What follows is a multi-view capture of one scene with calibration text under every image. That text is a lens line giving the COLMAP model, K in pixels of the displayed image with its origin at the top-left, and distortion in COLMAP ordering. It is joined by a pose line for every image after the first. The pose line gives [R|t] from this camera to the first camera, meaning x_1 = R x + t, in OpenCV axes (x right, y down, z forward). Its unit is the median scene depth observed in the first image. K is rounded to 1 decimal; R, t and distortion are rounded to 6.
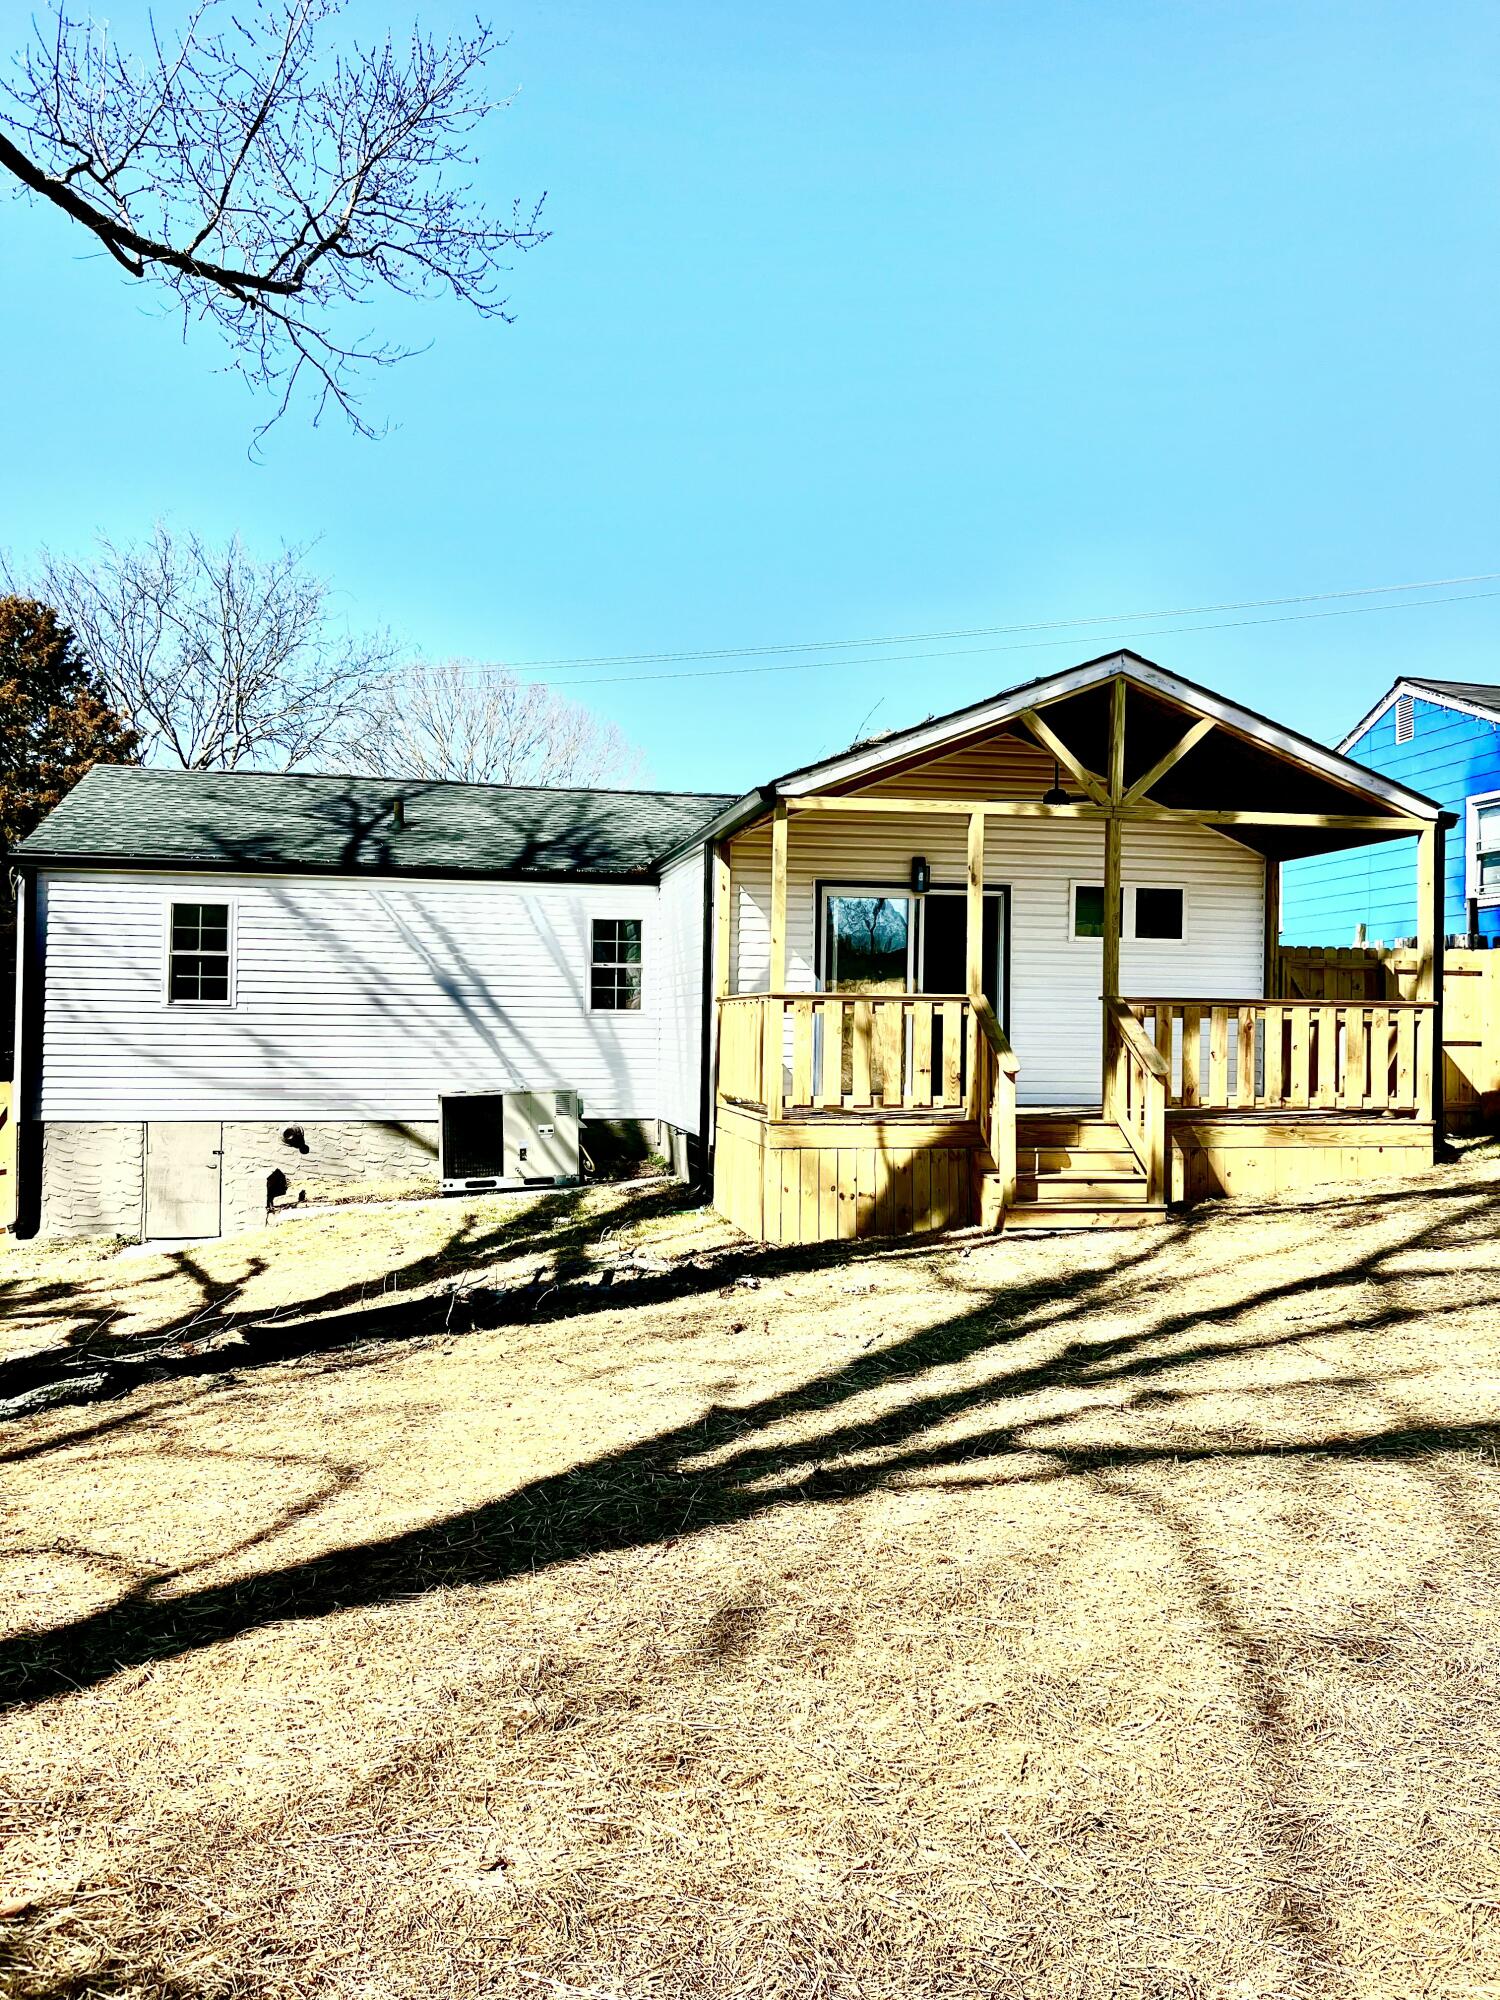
lens RADIAL K [[1498.0, 0, 757.4], [0, 1498.0, 1005.1], [0, 0, 1]] dist [0.043148, -0.042070]
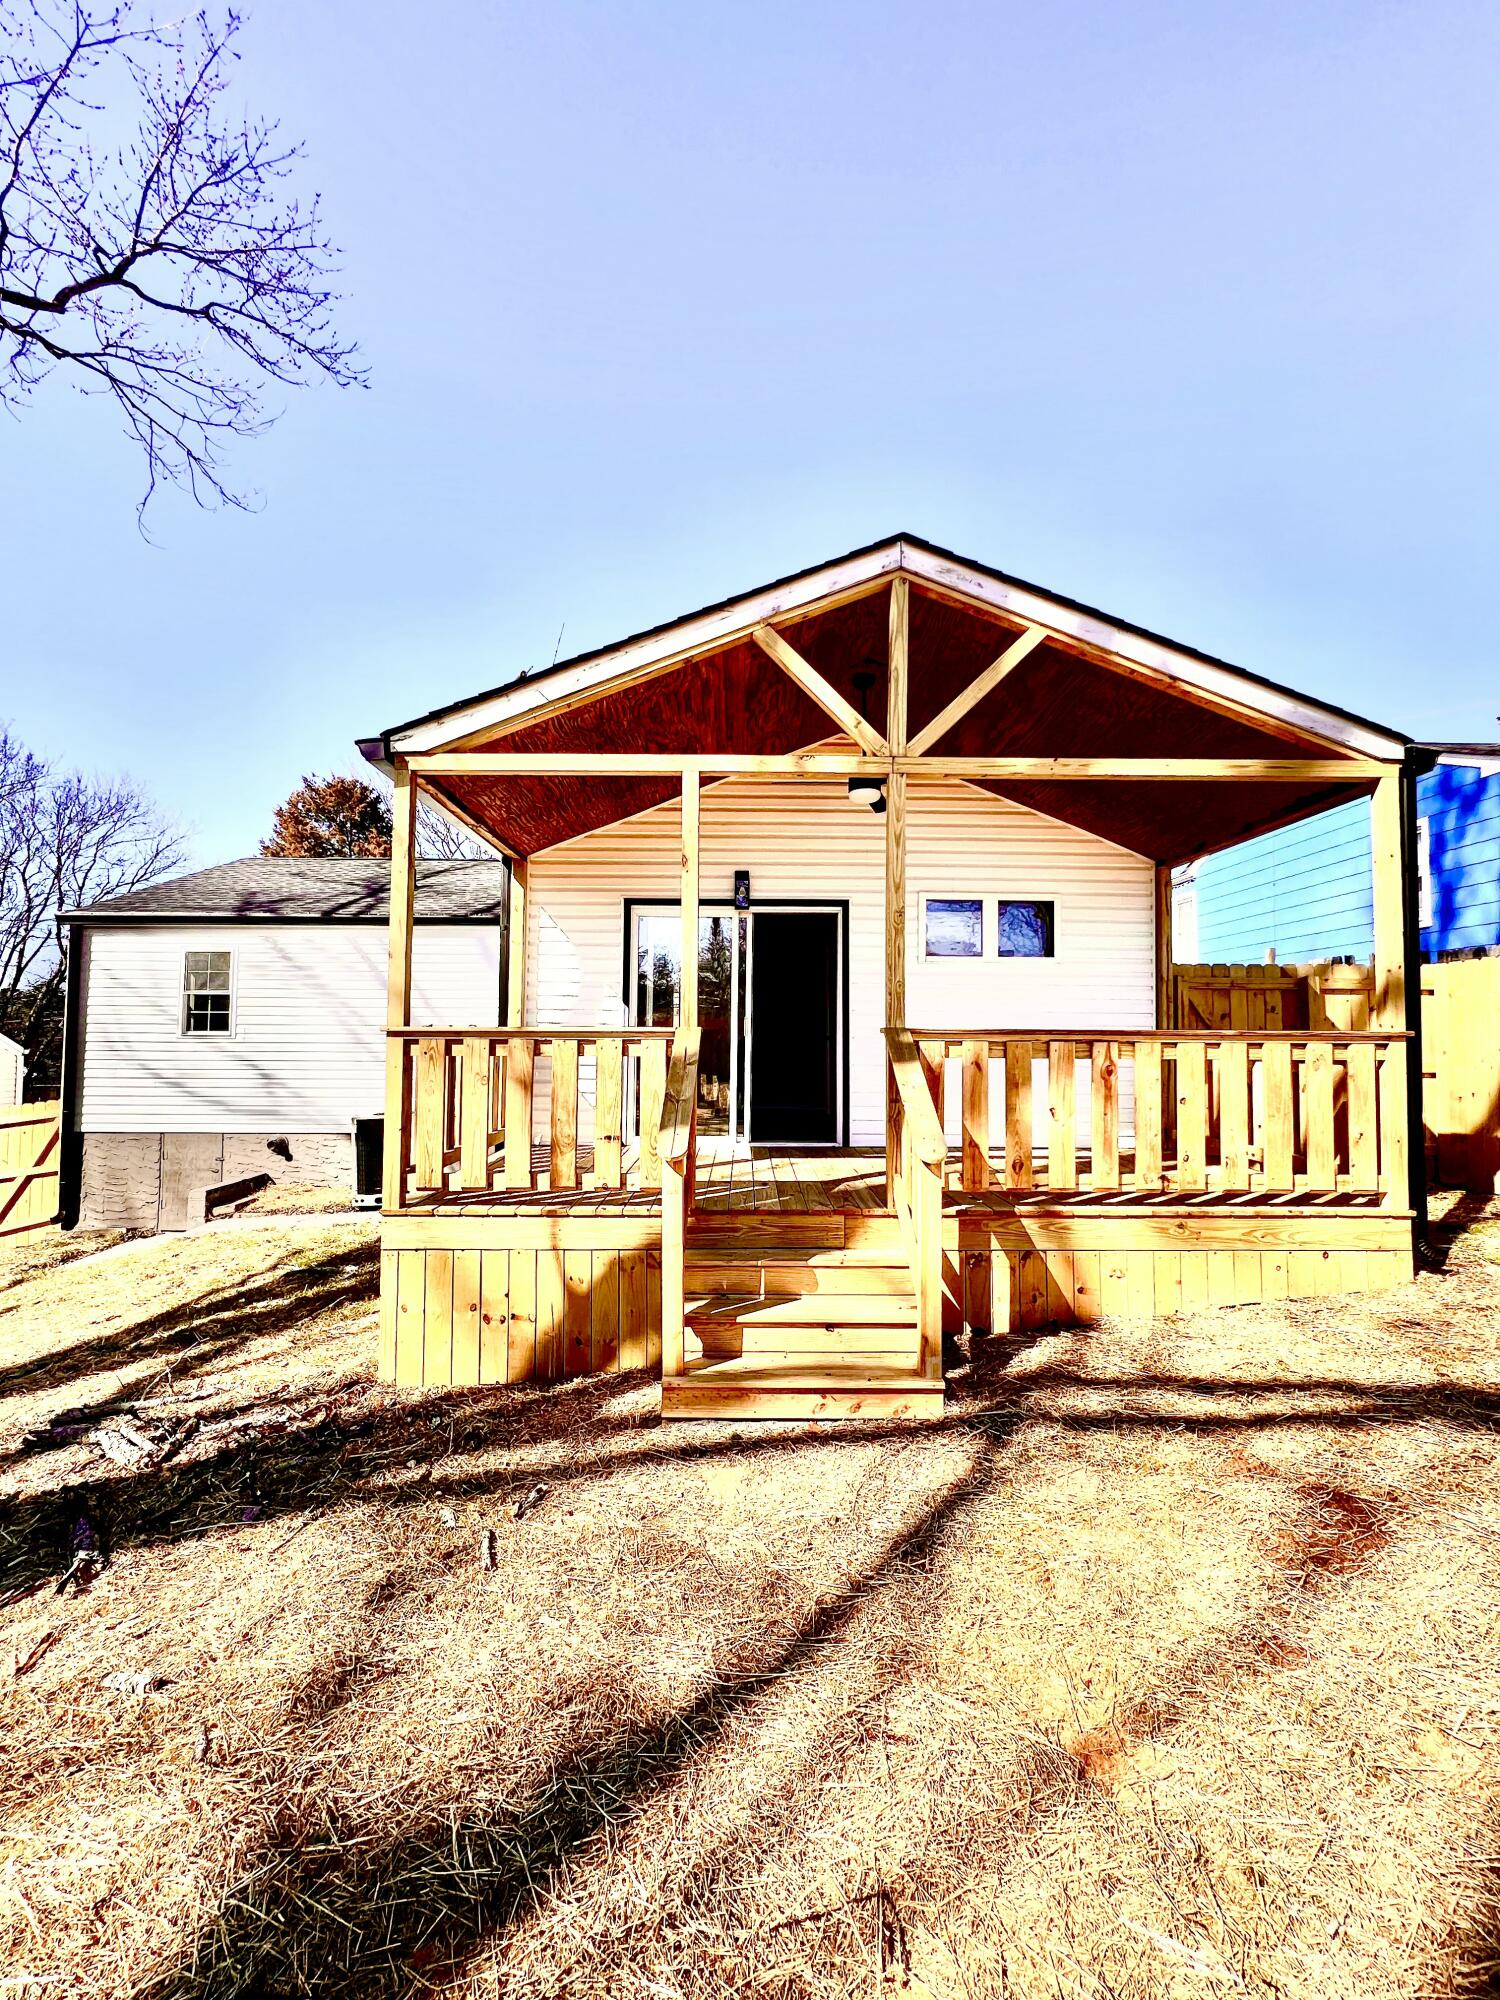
lens RADIAL K [[796.8, 0, 755.2], [0, 796.8, 1000.5], [0, 0, 1]] dist [-0.005759, 0.000302]
pose [[0.982911, -0.013698, -0.183573, 0.225145], [0.008761, 0.999578, -0.027678, -0.008379], [0.183875, 0.025597, 0.982616, 0.588524]]
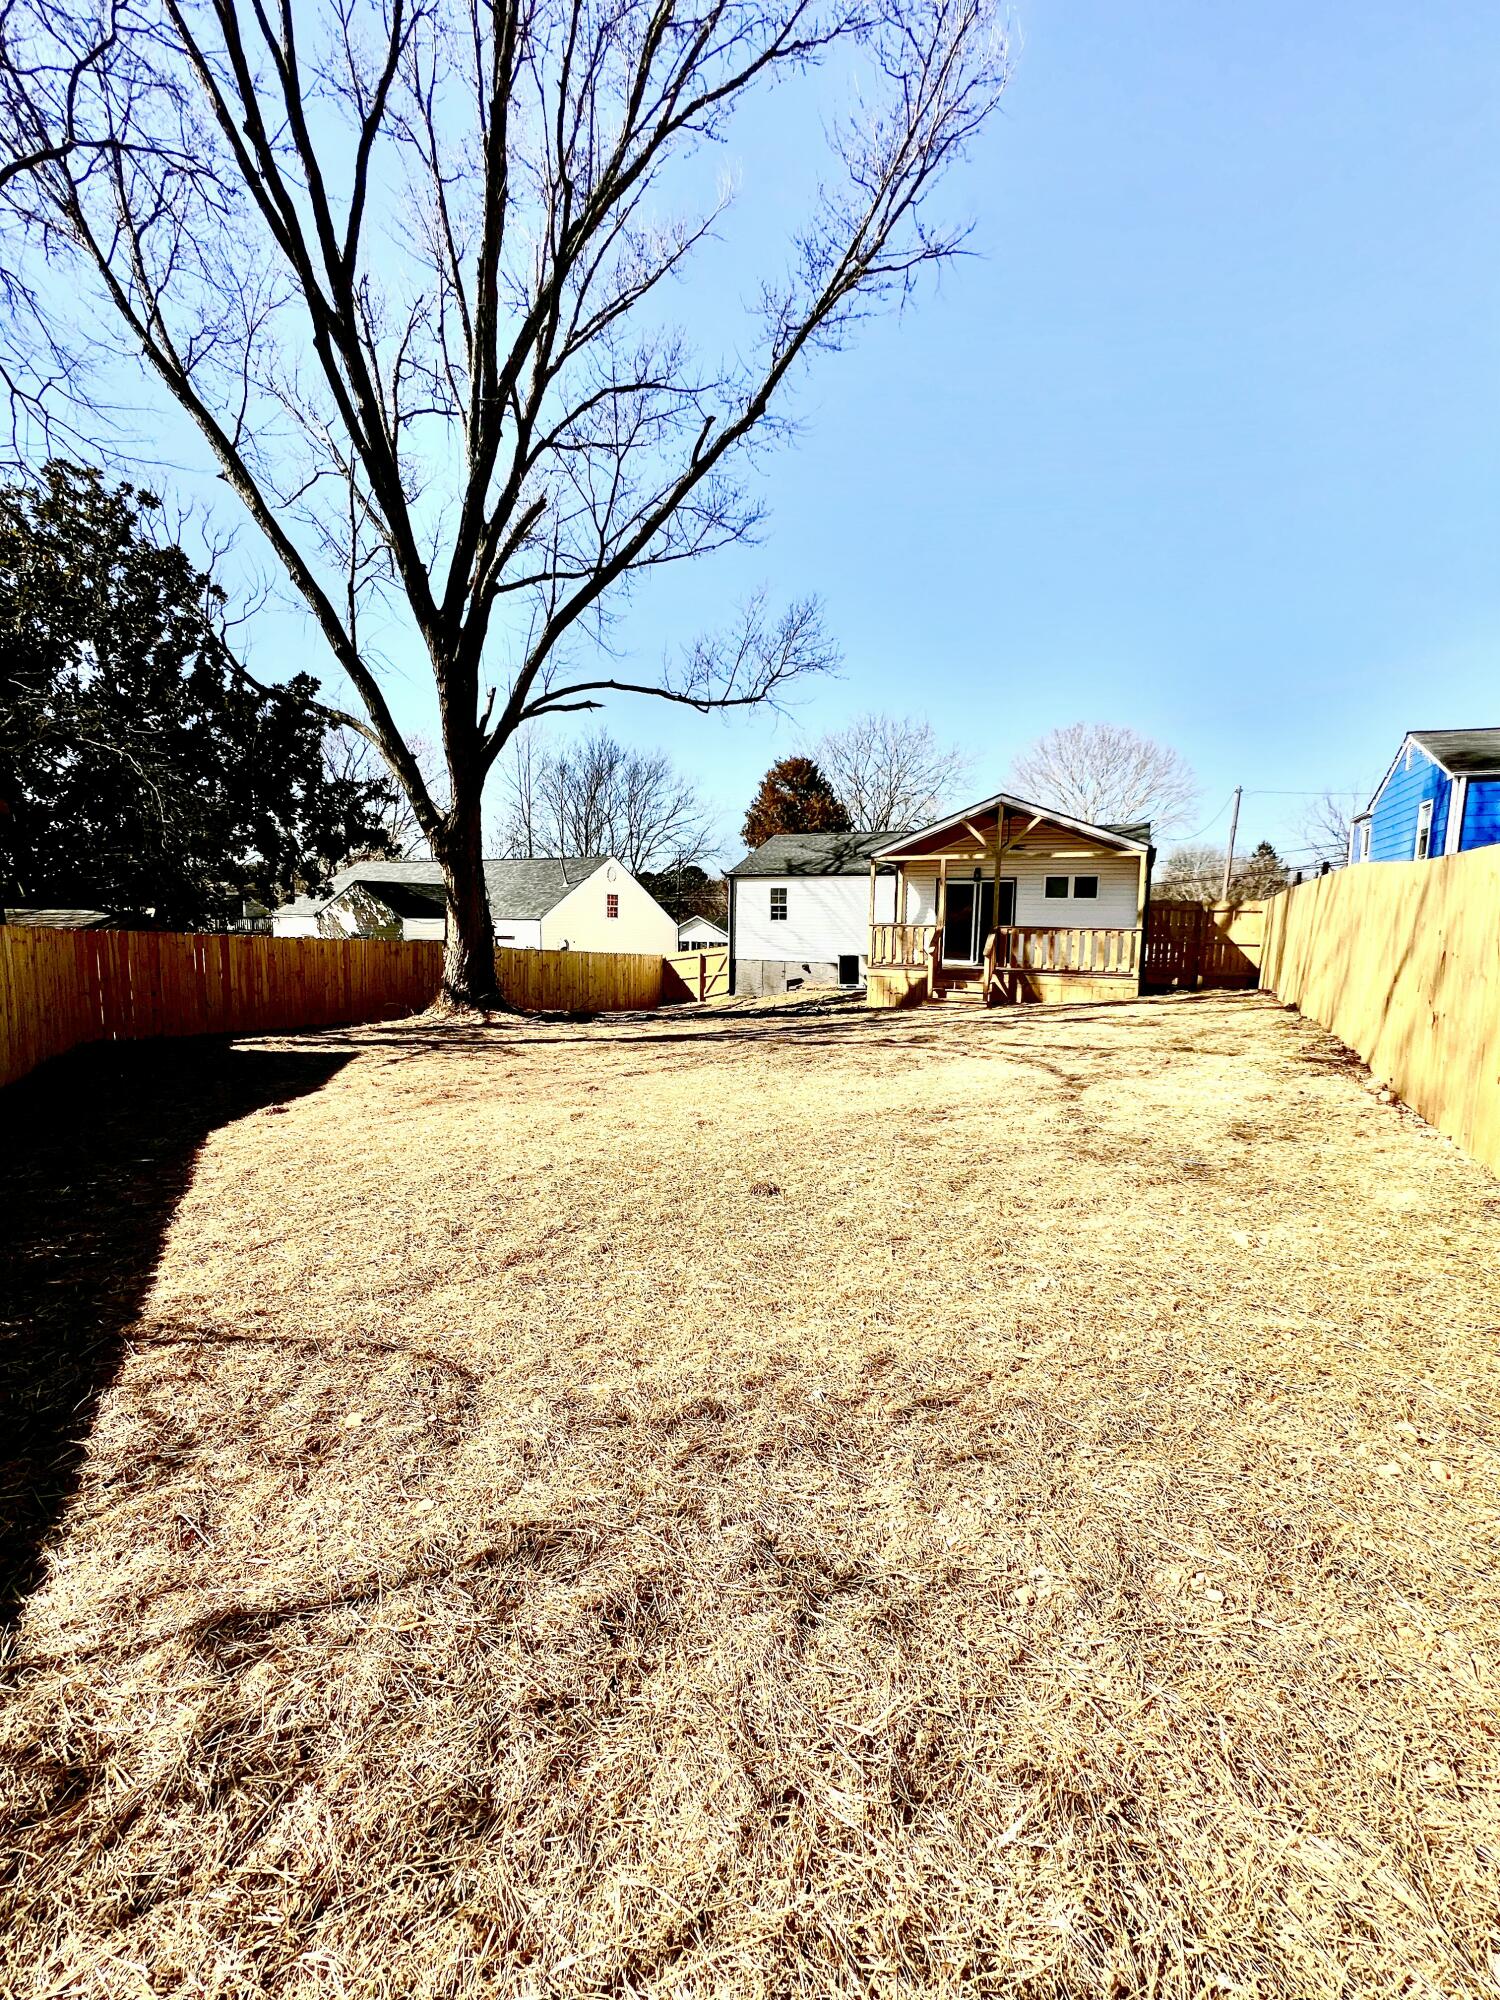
lens RADIAL K [[796.8, 0, 747.9], [0, 796.8, 1003.7], [0, 0, 1]] dist [-0.005759, 0.000302]
pose [[0.787365, 0.068883, -0.612627, 0.720090], [0.007428, 0.992606, 0.121154, -0.040000], [0.616442, -0.099943, 0.781032, -0.369084]]
